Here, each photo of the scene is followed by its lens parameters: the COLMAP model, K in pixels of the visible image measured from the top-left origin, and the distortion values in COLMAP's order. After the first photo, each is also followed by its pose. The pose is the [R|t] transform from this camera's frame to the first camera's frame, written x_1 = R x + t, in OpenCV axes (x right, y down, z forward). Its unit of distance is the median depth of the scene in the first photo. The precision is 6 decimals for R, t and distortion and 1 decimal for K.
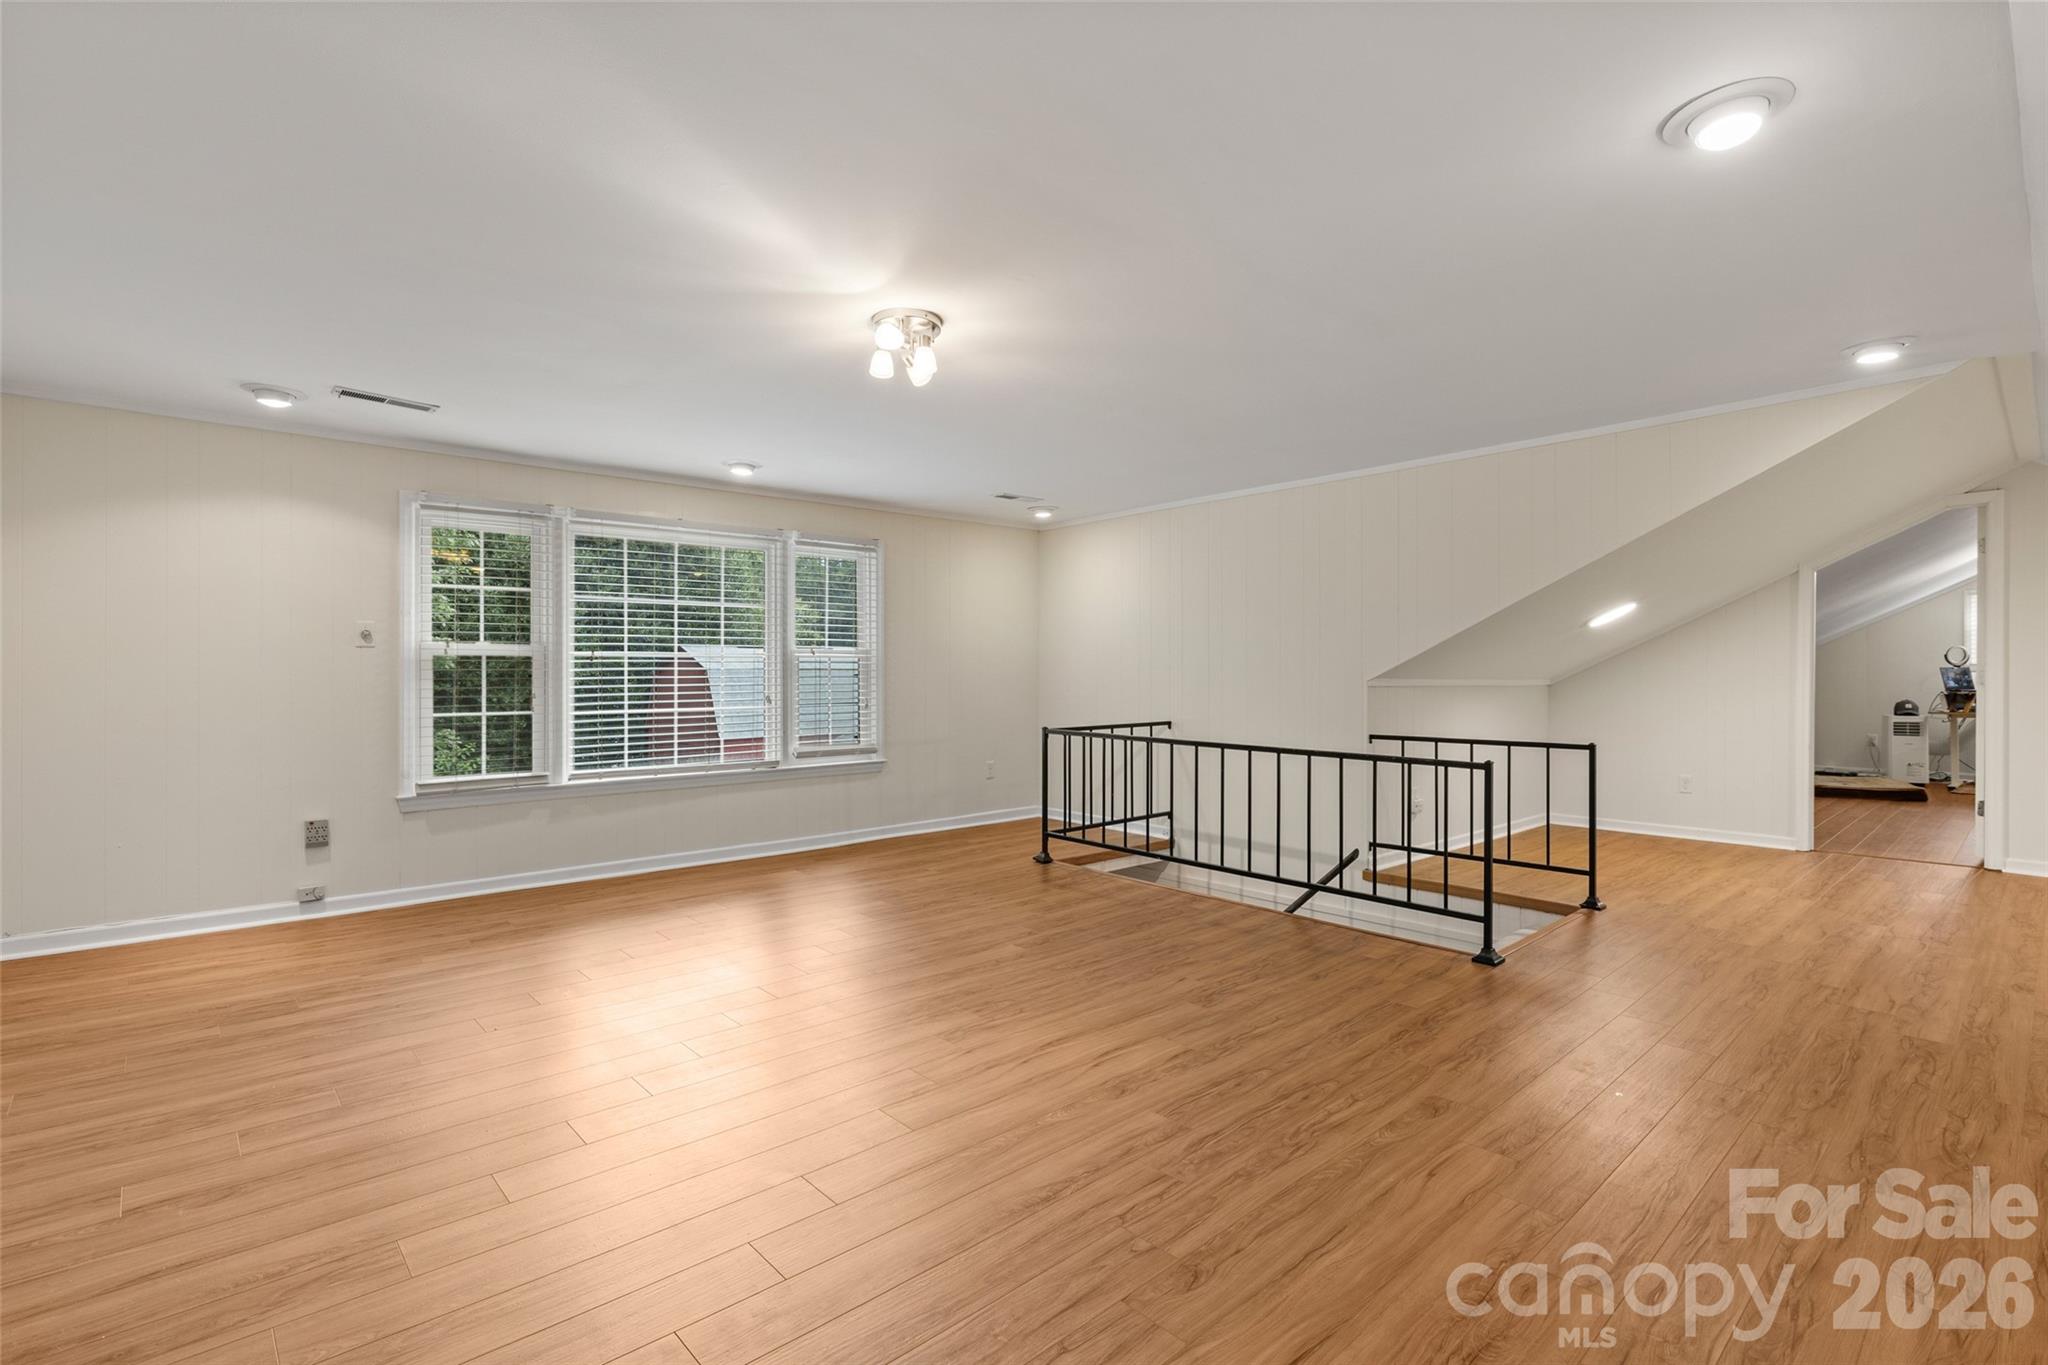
lens RADIAL K [[945.2, 0, 1020.9], [0, 945.2, 672.5], [0, 0, 1]] dist [-0.000600, 0.000176]
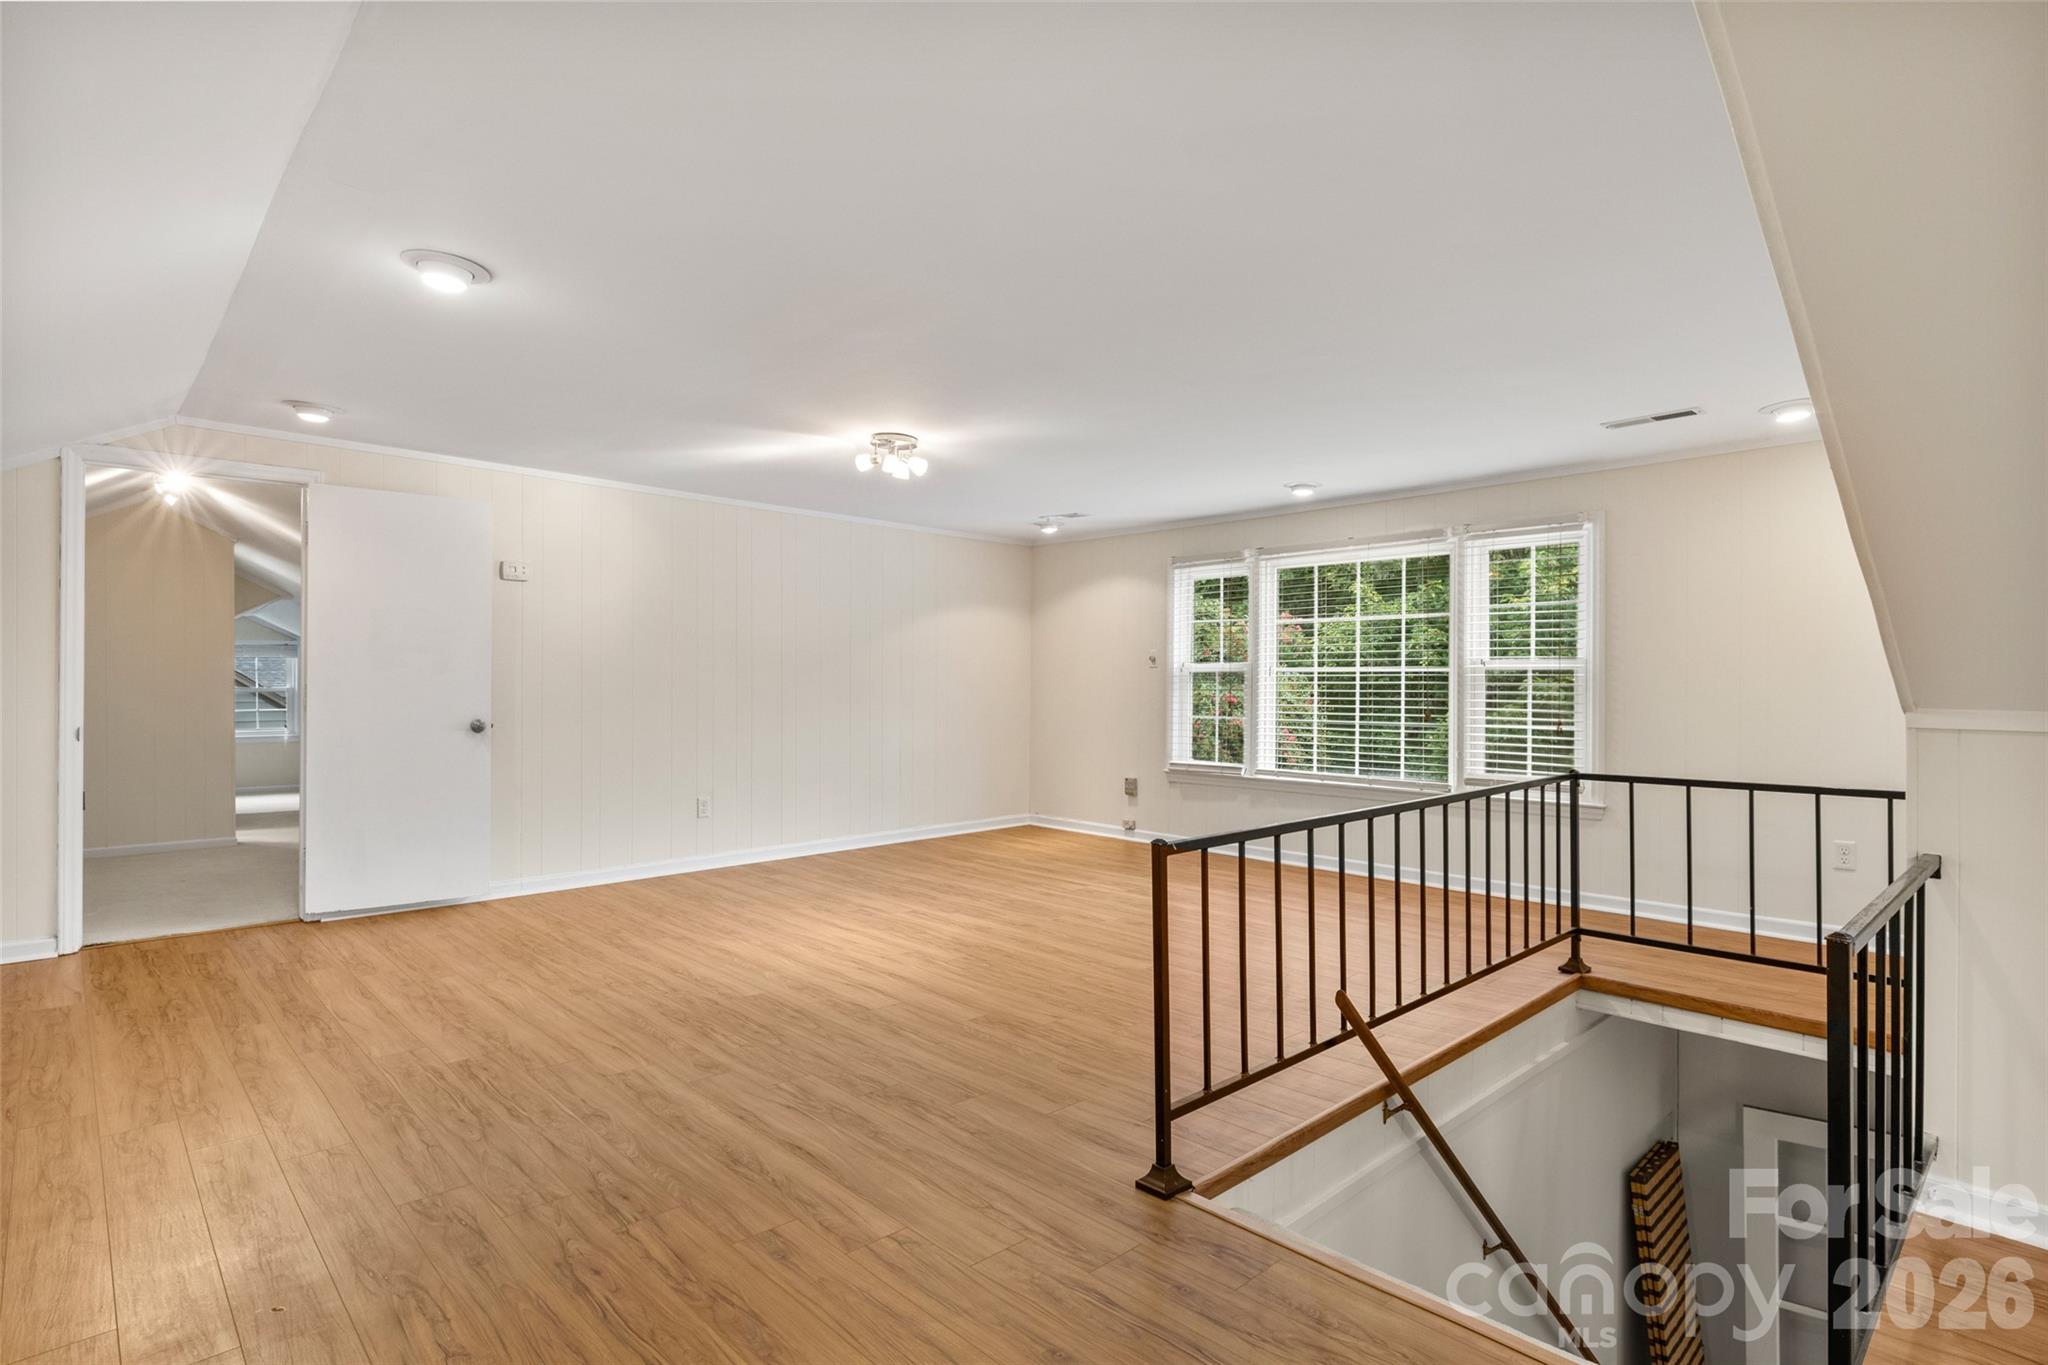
lens RADIAL K [[1033.8, 0, 1021.6], [0, 1033.8, 683.3], [0, 0, 1]] dist [-0.004089, -0.000324]
pose [[0.020062, -0.000370, -0.999799, 1.336711], [-0.006691, 0.999977, -0.000504, 0.000268], [0.999776, 0.006700, 0.020059, 1.071219]]
